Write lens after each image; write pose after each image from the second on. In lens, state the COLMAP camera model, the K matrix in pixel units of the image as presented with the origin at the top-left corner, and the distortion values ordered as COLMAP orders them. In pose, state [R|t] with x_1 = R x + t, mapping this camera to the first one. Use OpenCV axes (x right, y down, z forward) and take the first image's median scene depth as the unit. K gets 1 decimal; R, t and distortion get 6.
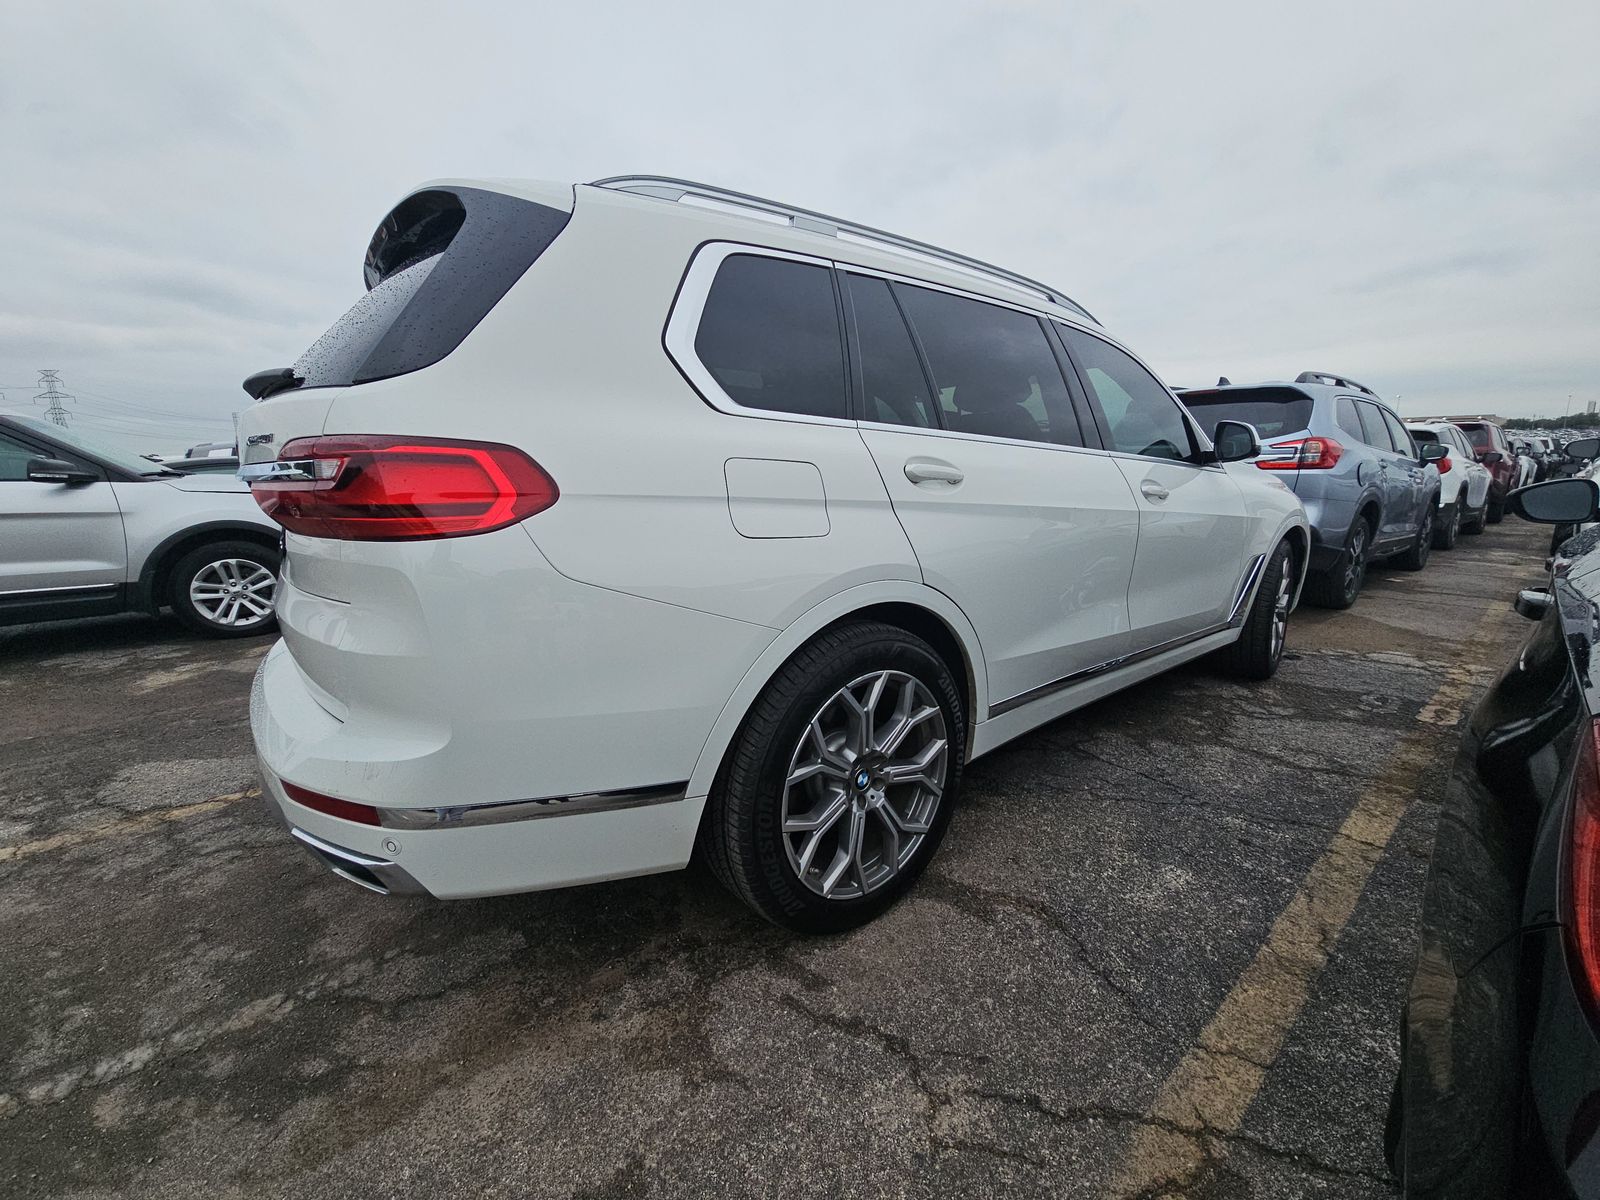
lens RADIAL K [[656.6, 0, 800.0], [0, 656.6, 600.0], [0, 0, 1]] dist [0.017214, -0.014231]
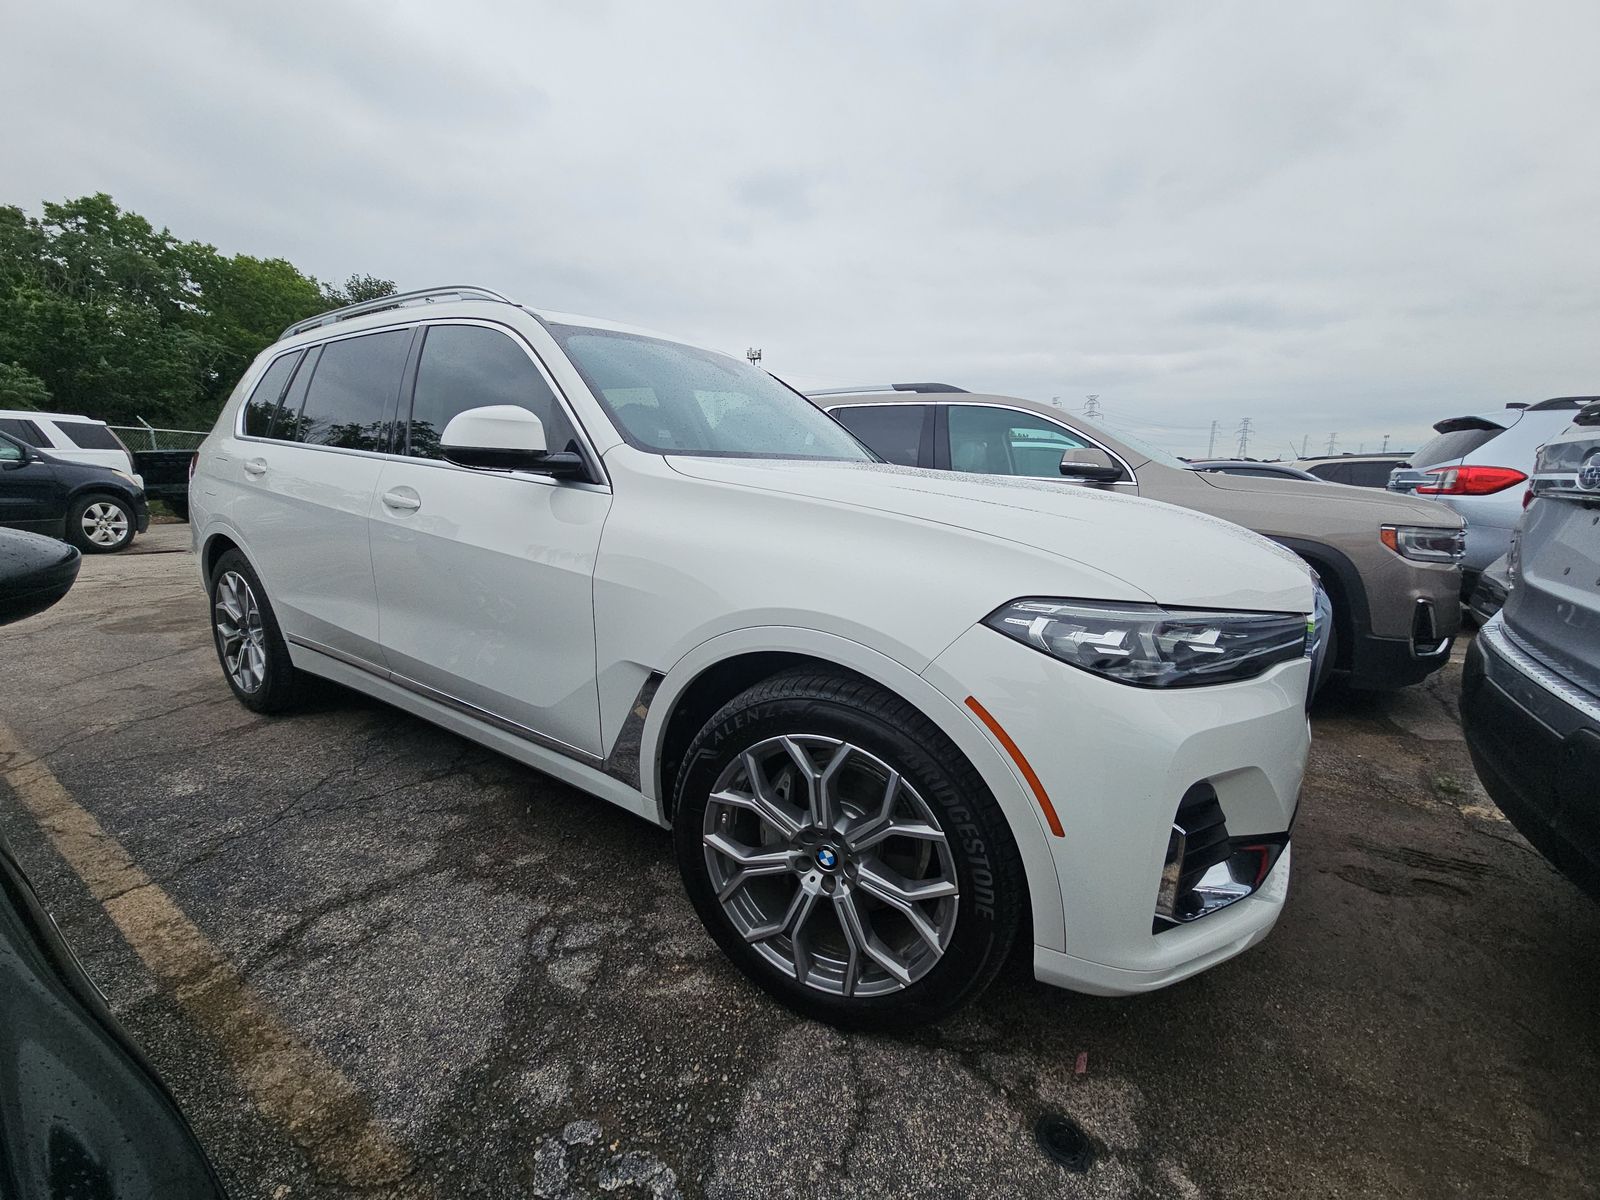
lens RADIAL K [[647.0, 0, 800.0], [0, 647.0, 600.0], [0, 0, 1]] dist [0.060309, -0.034344]
pose [[0.299700, 0.210949, -0.930420, 1.515794], [-0.218065, 0.964578, 0.148452, -0.282782], [0.928778, 0.158401, 0.335084, 1.200016]]
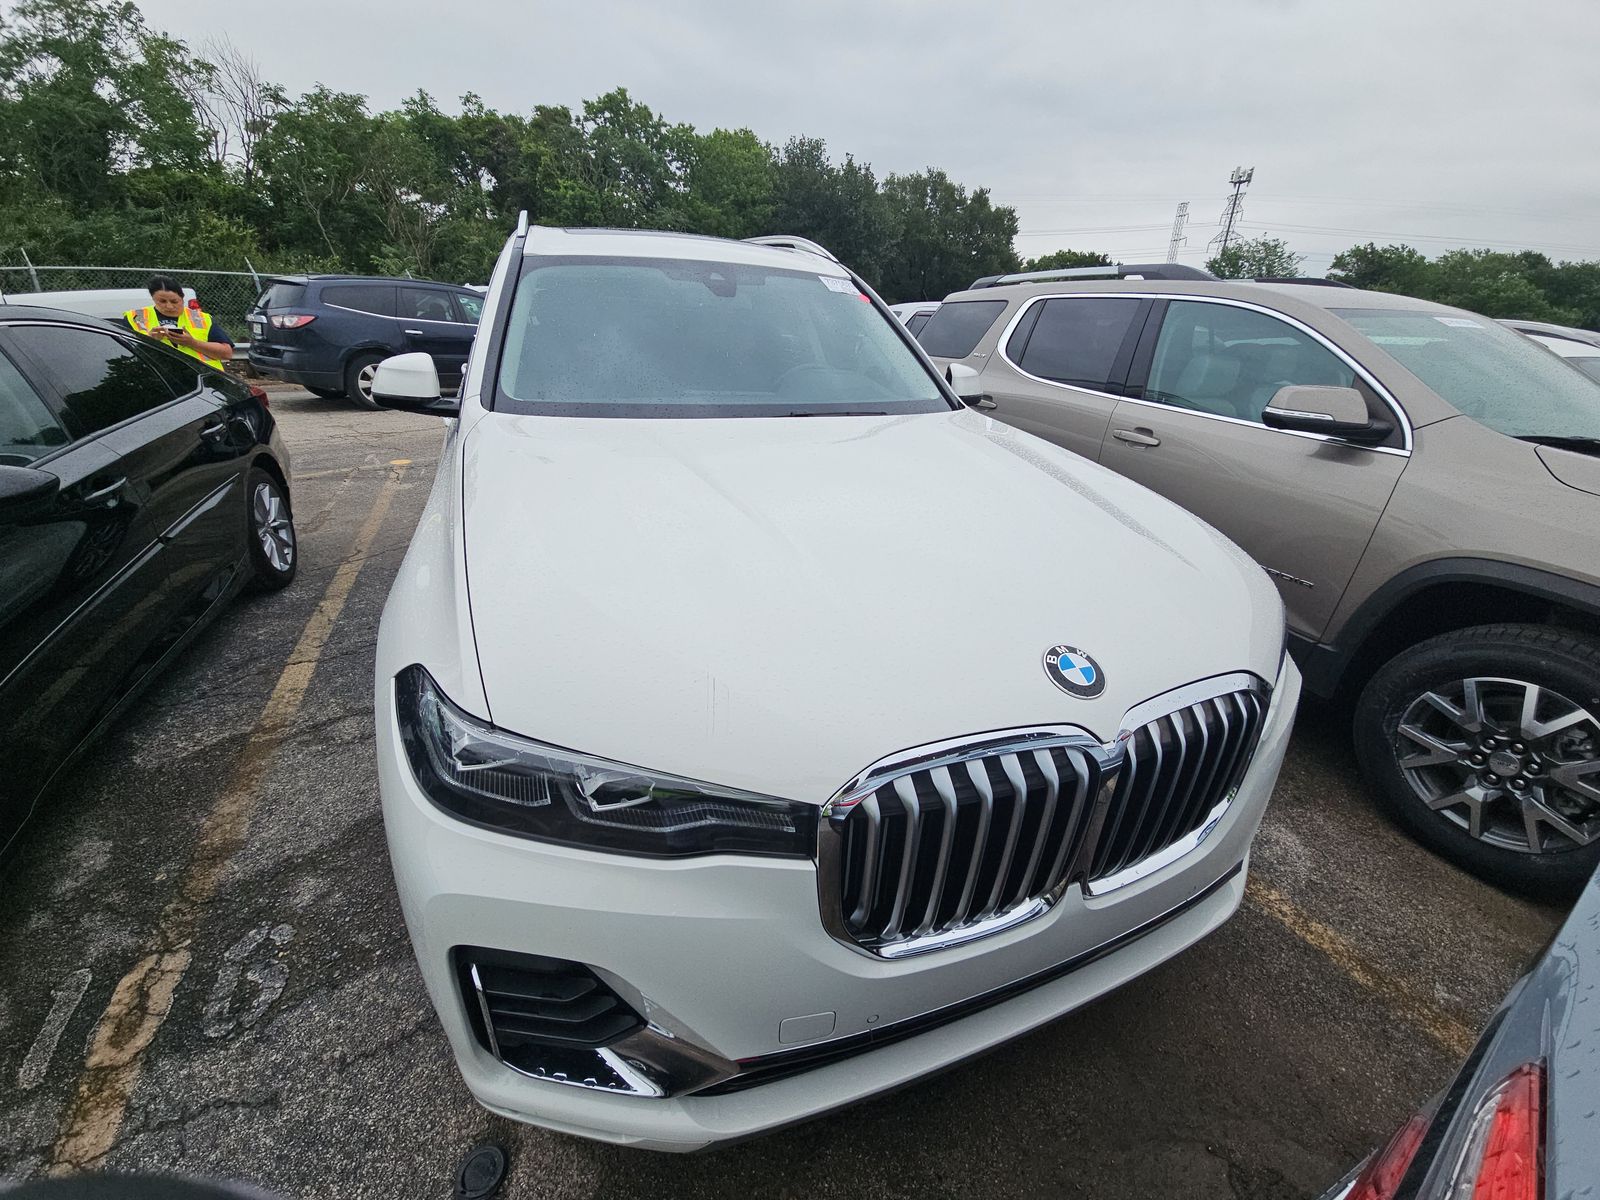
lens RADIAL K [[656.6, 0, 800.0], [0, 656.6, 600.0], [0, 0, 1]] dist [0.017214, -0.014231]
pose [[-0.293117, 0.392785, -0.871666, 1.394478], [-0.217413, 0.860442, 0.460837, -0.521305], [0.931028, 0.324591, -0.166814, 1.776989]]
